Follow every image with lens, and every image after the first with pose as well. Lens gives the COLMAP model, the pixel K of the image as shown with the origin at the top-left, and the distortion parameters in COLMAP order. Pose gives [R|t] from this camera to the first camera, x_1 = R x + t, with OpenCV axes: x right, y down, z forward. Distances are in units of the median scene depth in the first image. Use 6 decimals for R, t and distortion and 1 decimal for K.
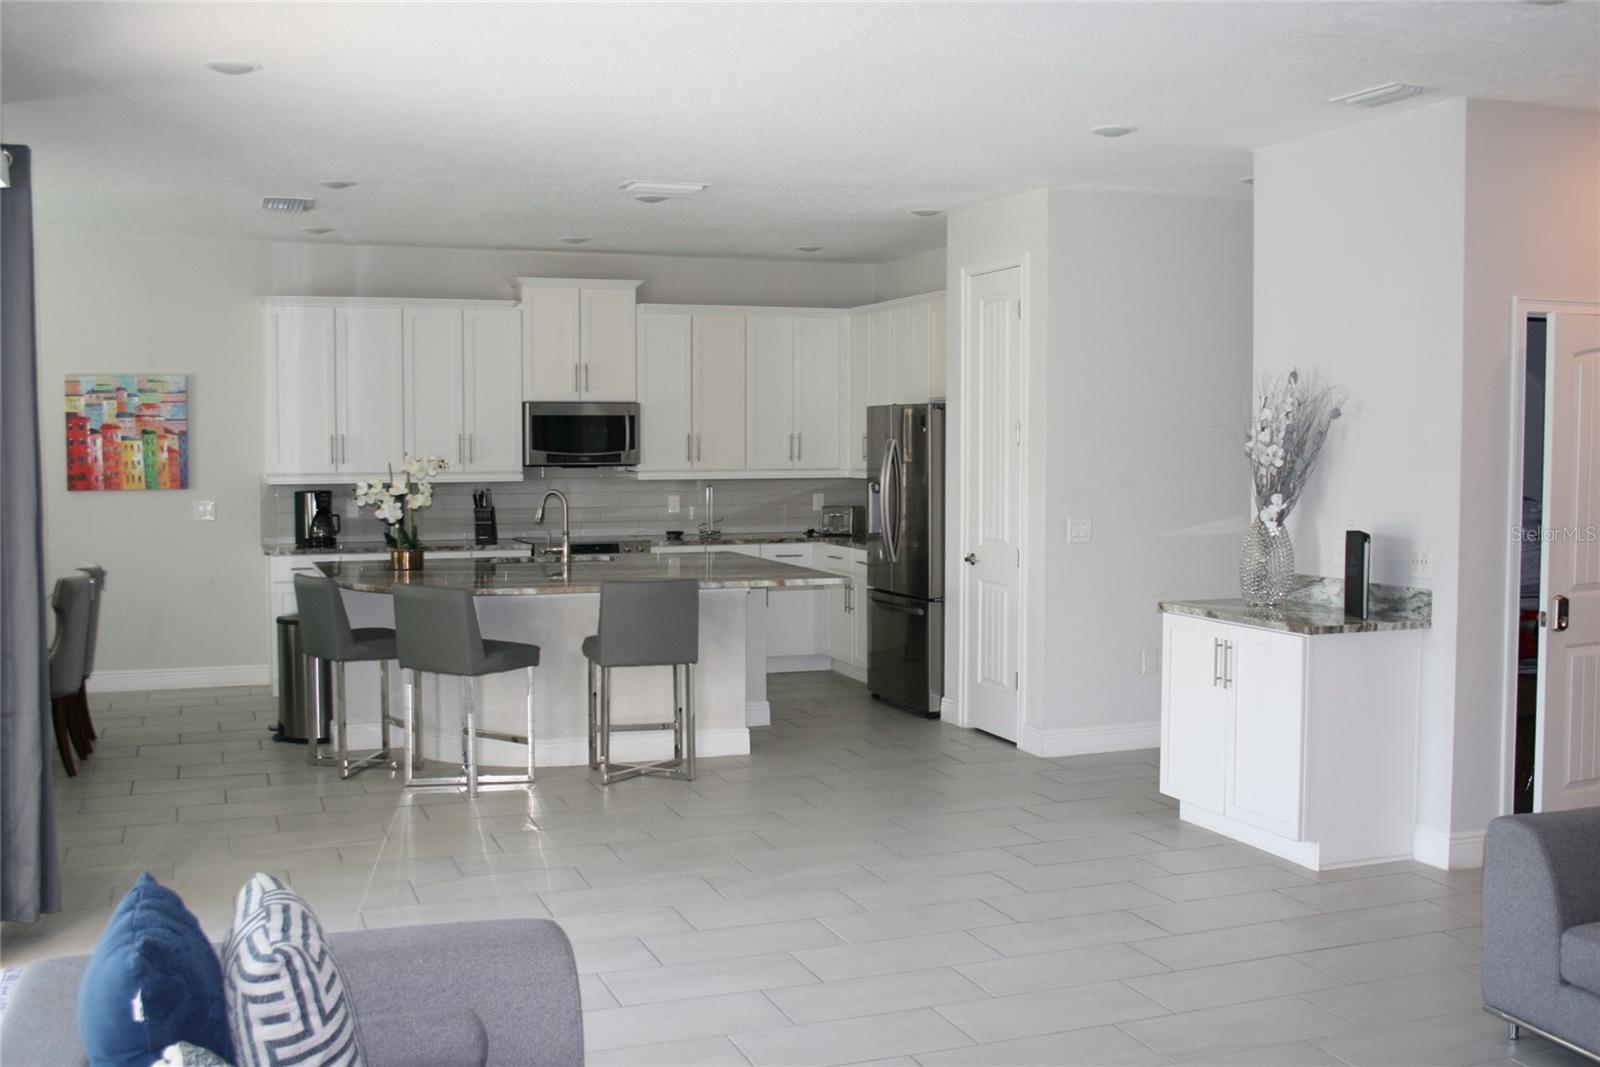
lens RADIAL K [[1640.8, 0, 800.0], [0, 1640.8, 533.5], [0, 0, 1]] dist [-0.112969, 0.119766]
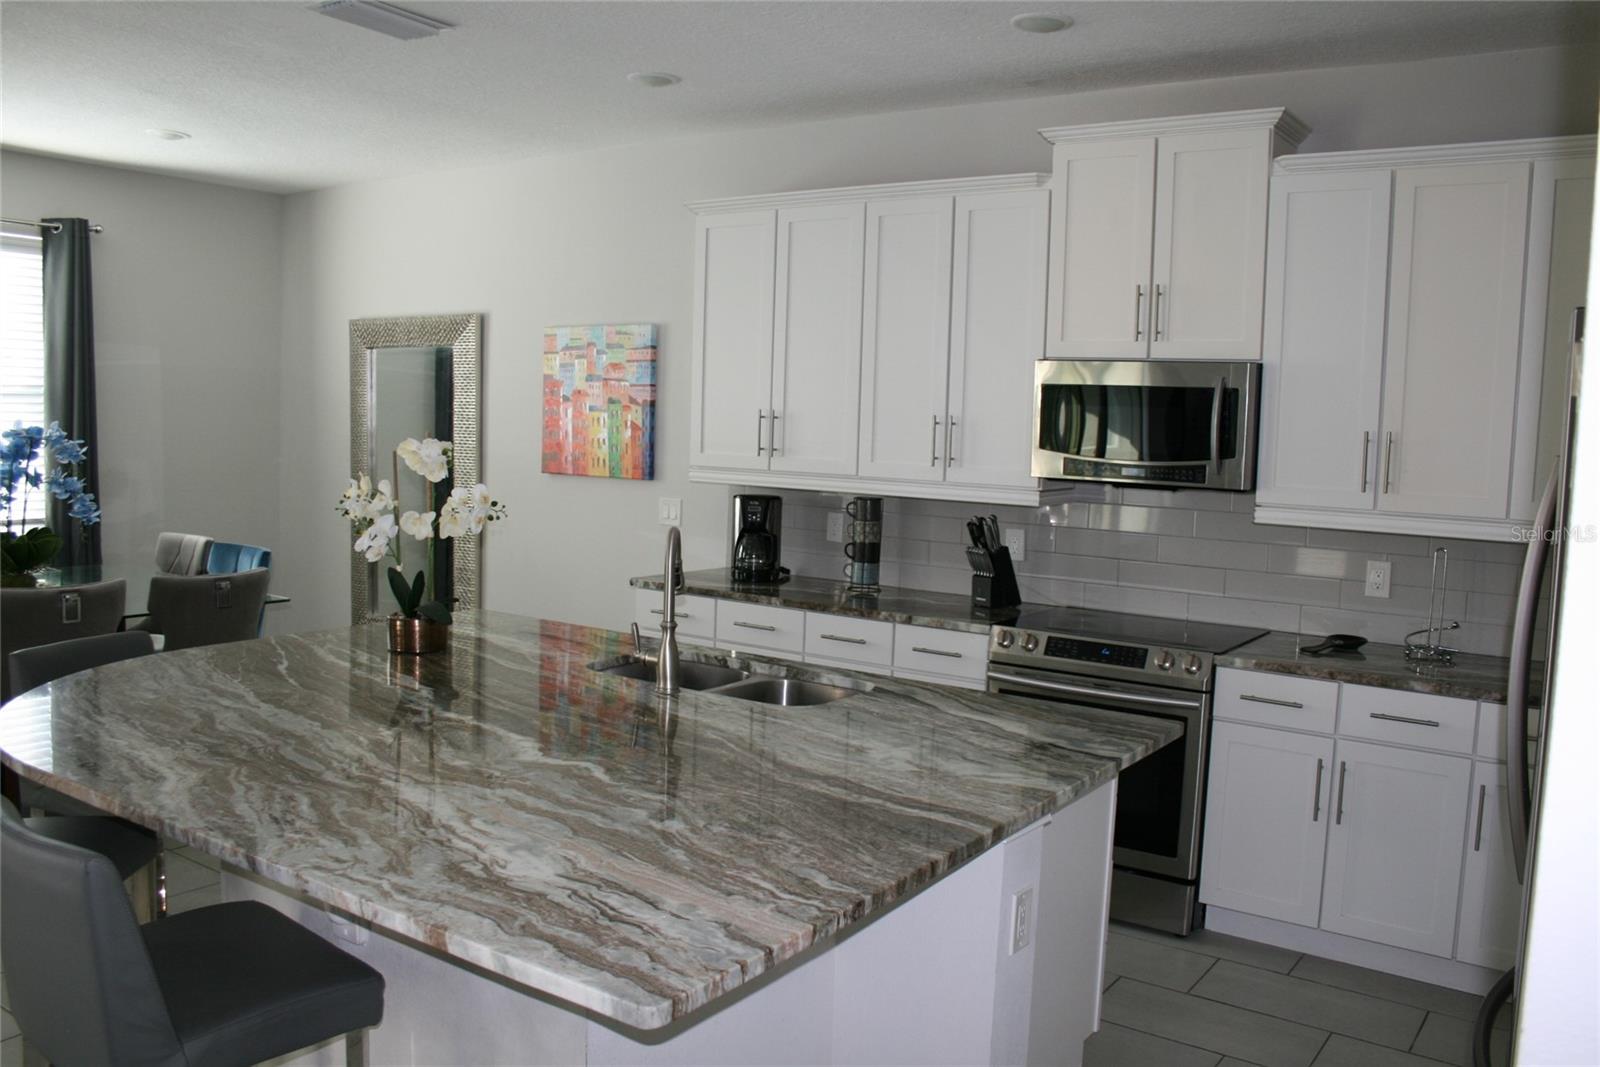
lens RADIAL K [[1323.5, 0, 800.0], [0, 1323.5, 533.5], [0, 0, 1]] dist [-0.201735, 0.234797]
pose [[0.563702, 0.093246, -0.820698, 0.153256], [-0.082928, 0.994976, 0.056087, -0.043496], [0.821805, 0.036443, 0.568603, 0.732382]]
